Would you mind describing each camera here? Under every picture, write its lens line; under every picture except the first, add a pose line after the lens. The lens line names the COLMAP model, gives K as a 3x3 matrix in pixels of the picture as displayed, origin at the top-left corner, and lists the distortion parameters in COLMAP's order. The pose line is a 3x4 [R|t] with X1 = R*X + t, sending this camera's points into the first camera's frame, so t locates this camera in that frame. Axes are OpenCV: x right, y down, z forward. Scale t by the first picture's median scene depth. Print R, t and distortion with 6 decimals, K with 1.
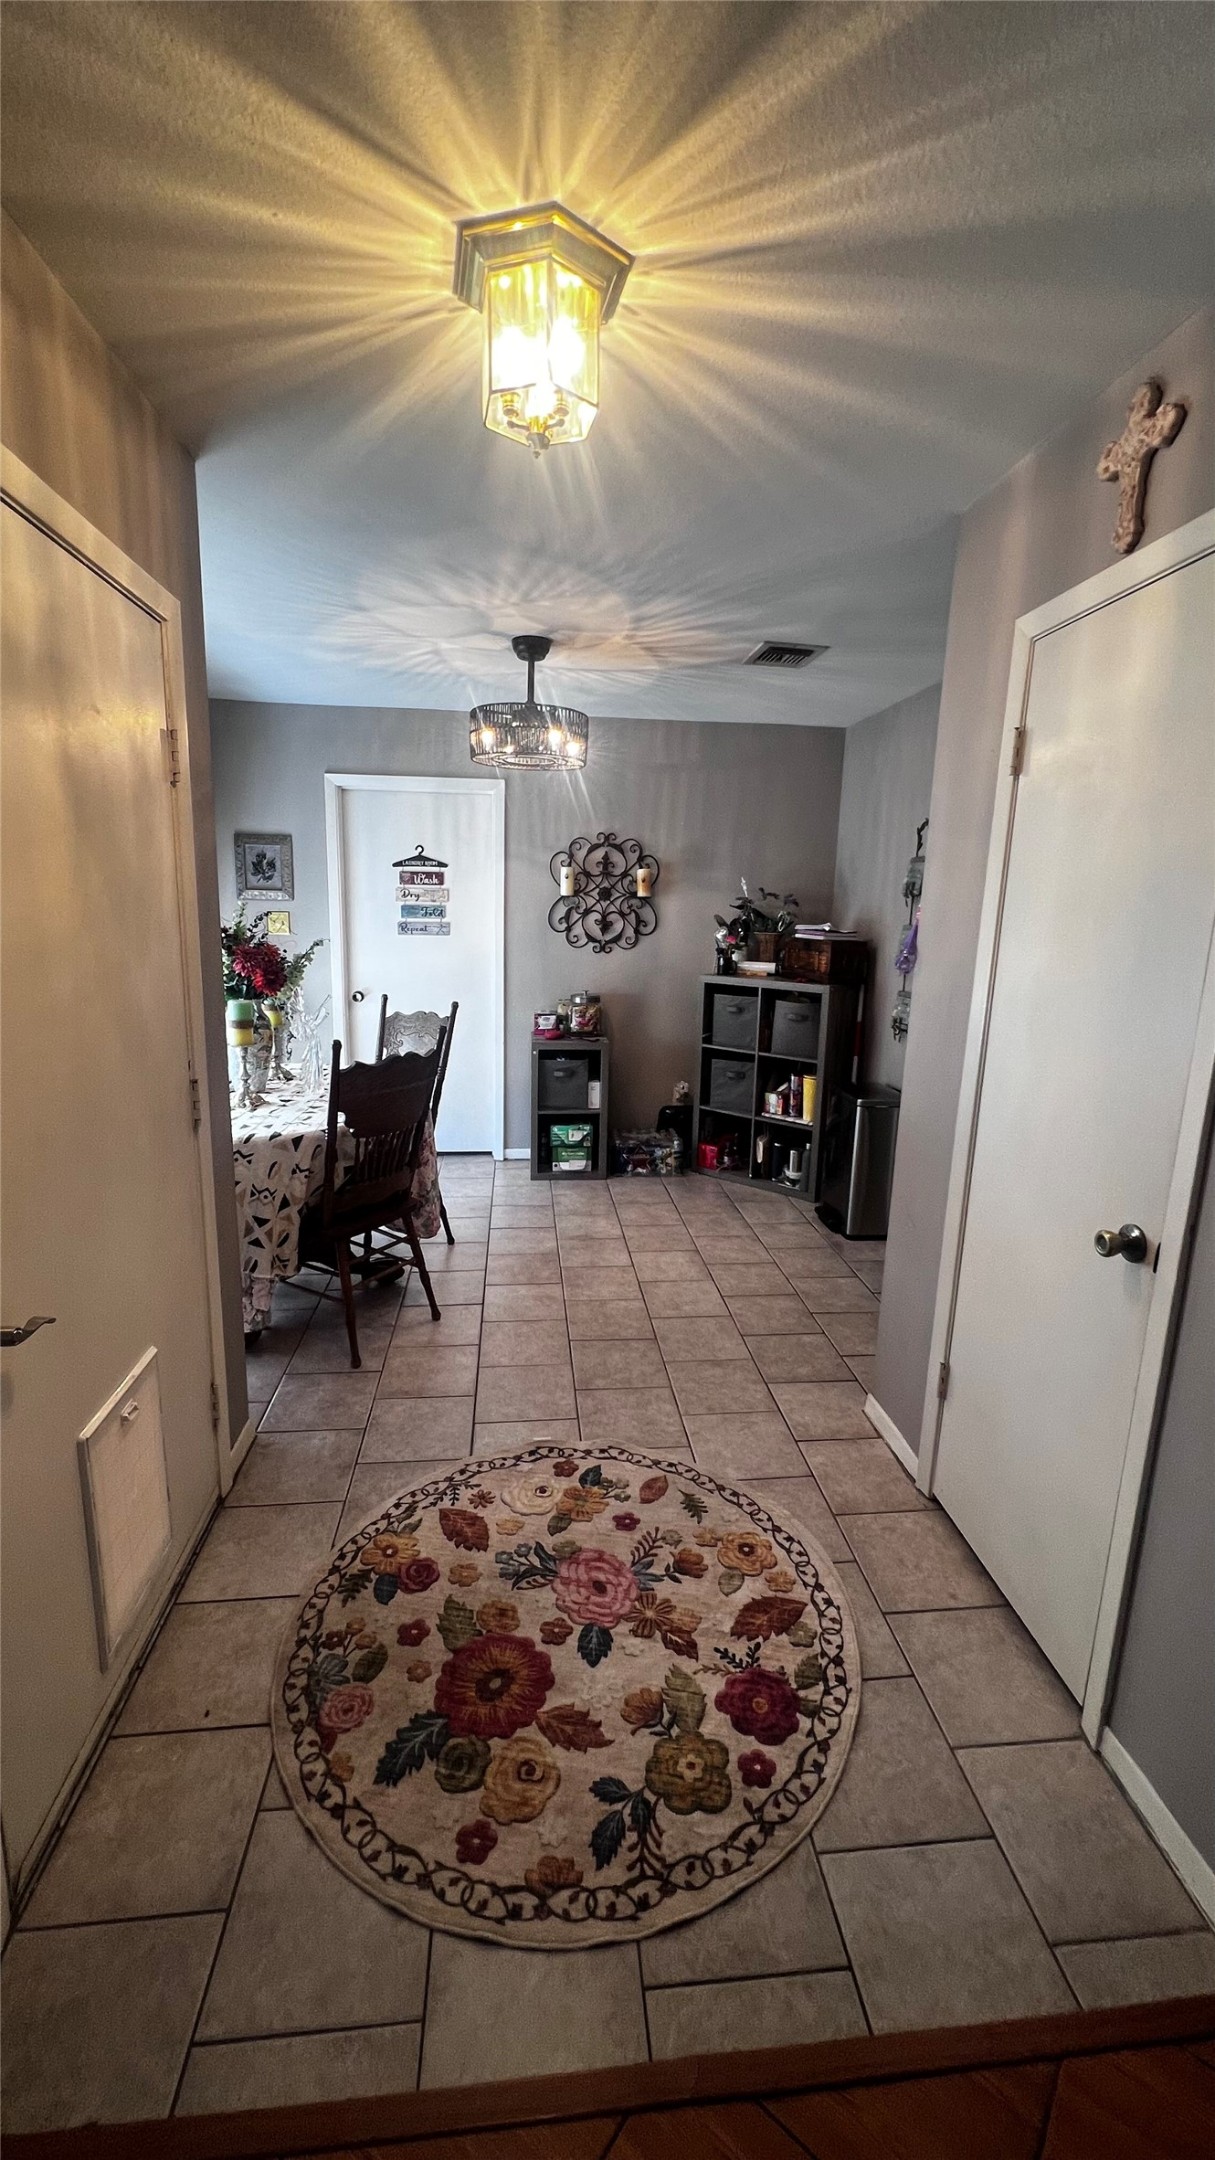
lens RADIAL K [[881.9, 0, 607.1], [0, 881.9, 1078.8], [0, 0, 1]] dist [0.001789, -0.000058]
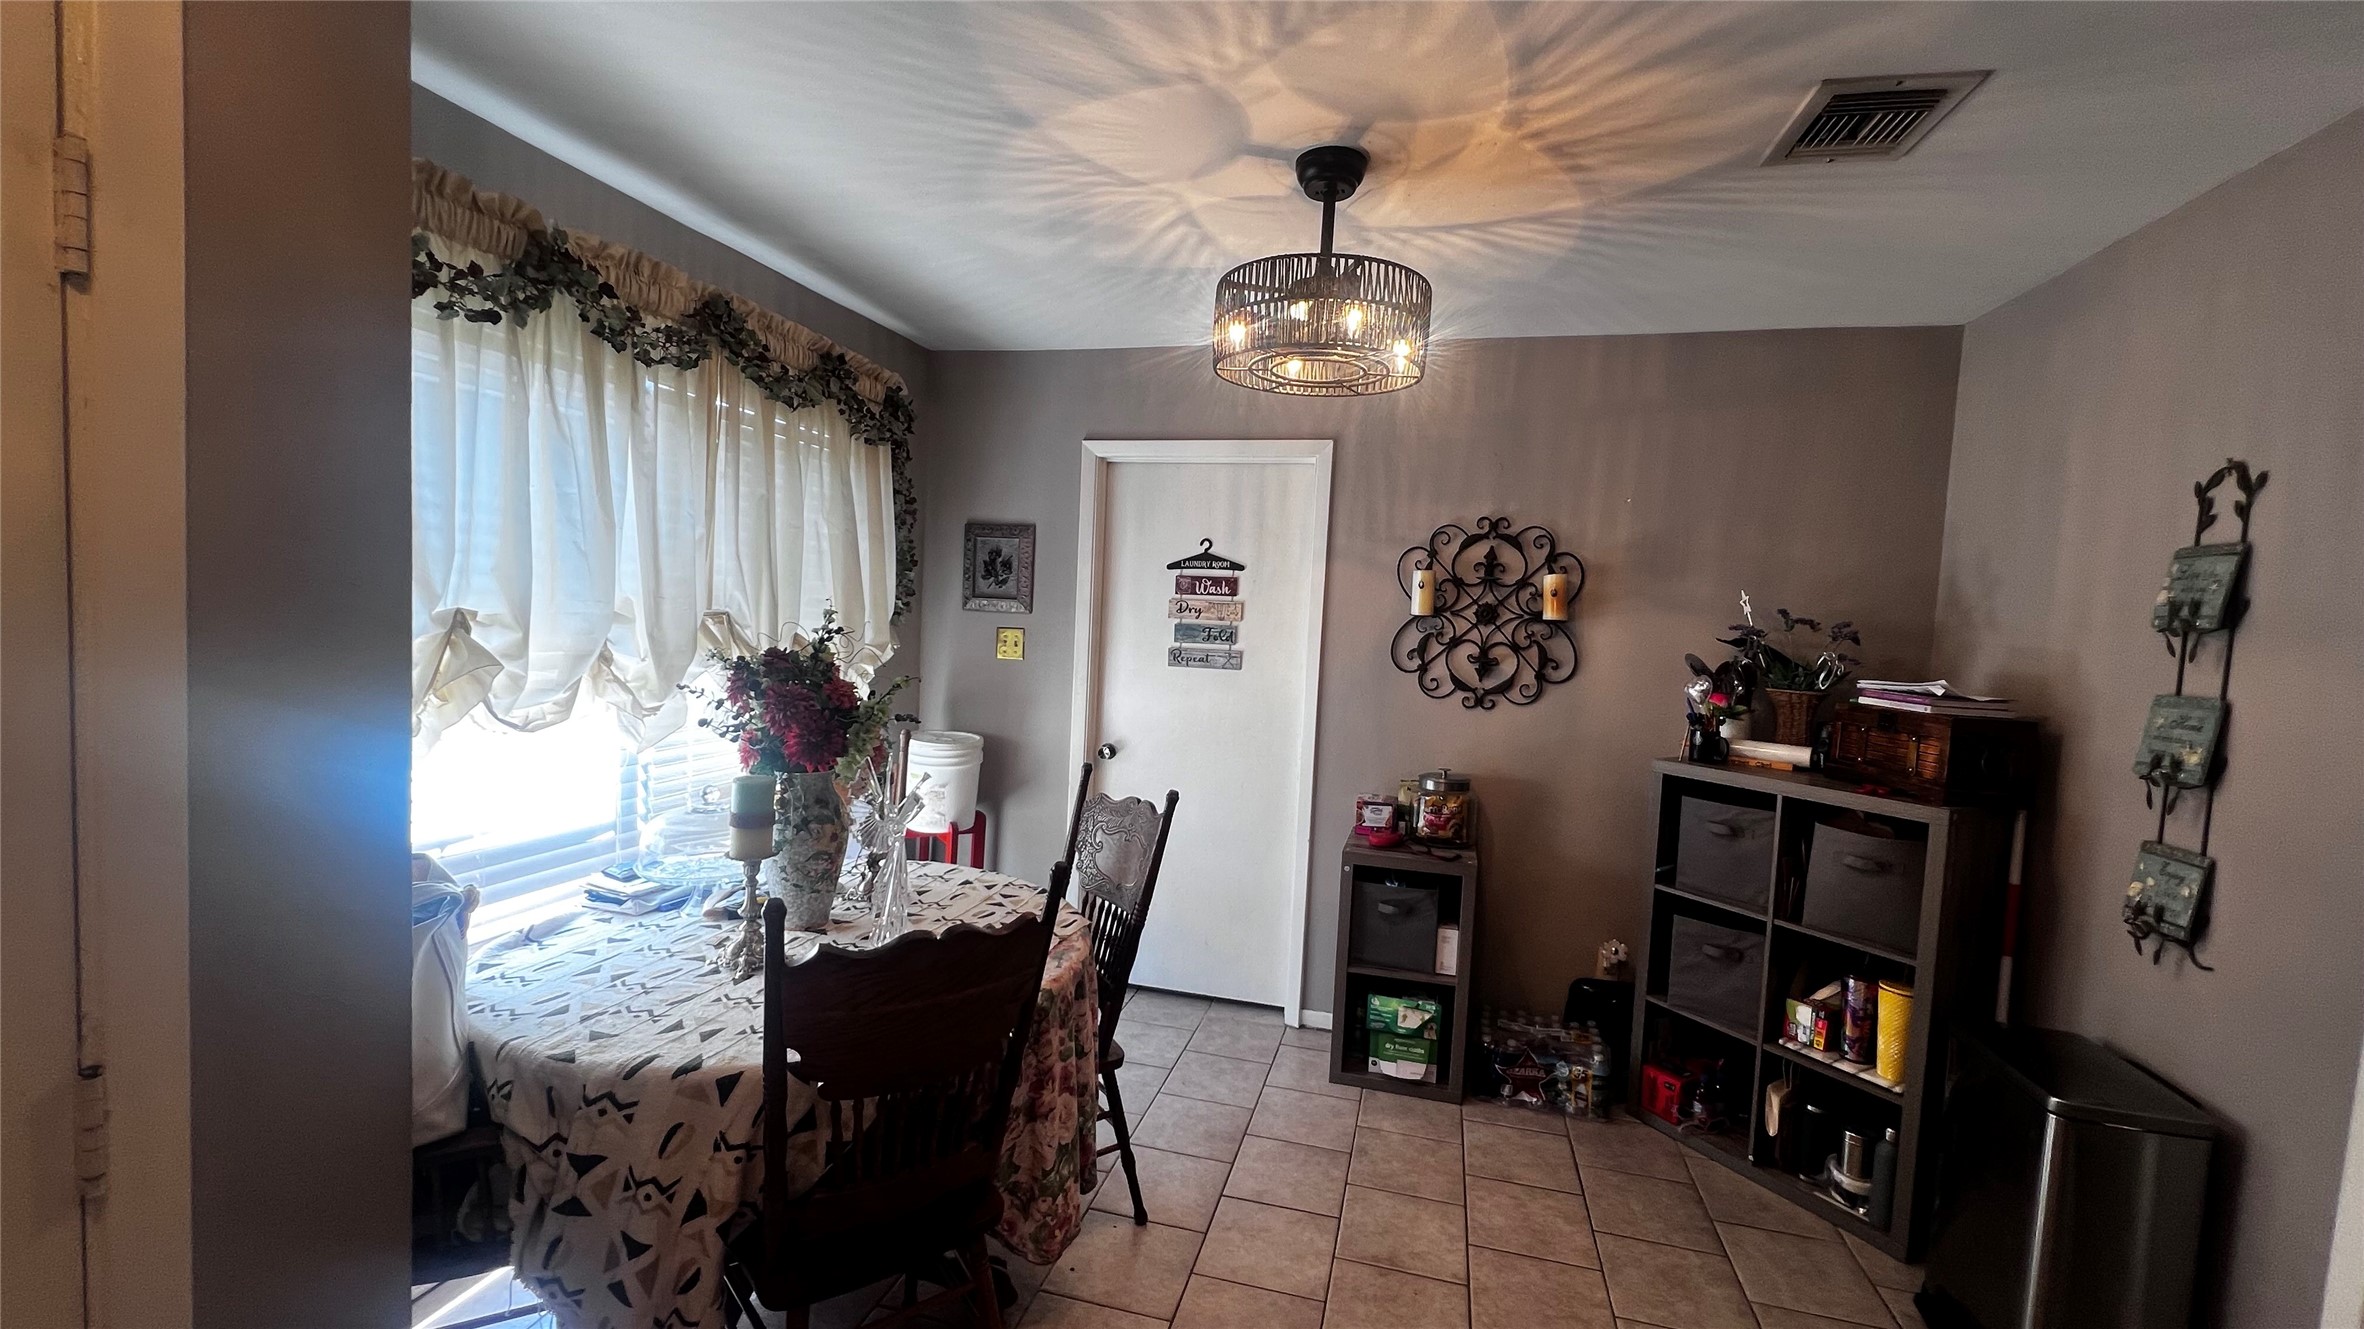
lens RADIAL K [[965.2, 0, 1187.3], [0, 965.2, 673.0], [0, 0, 1]] dist [0.001789, -0.000058]
pose [[0.936148, 0.043248, -0.348937, 0.040201], [-0.093953, 0.987089, -0.129720, -0.065510], [0.338822, 0.154220, 0.928125, 0.326734]]
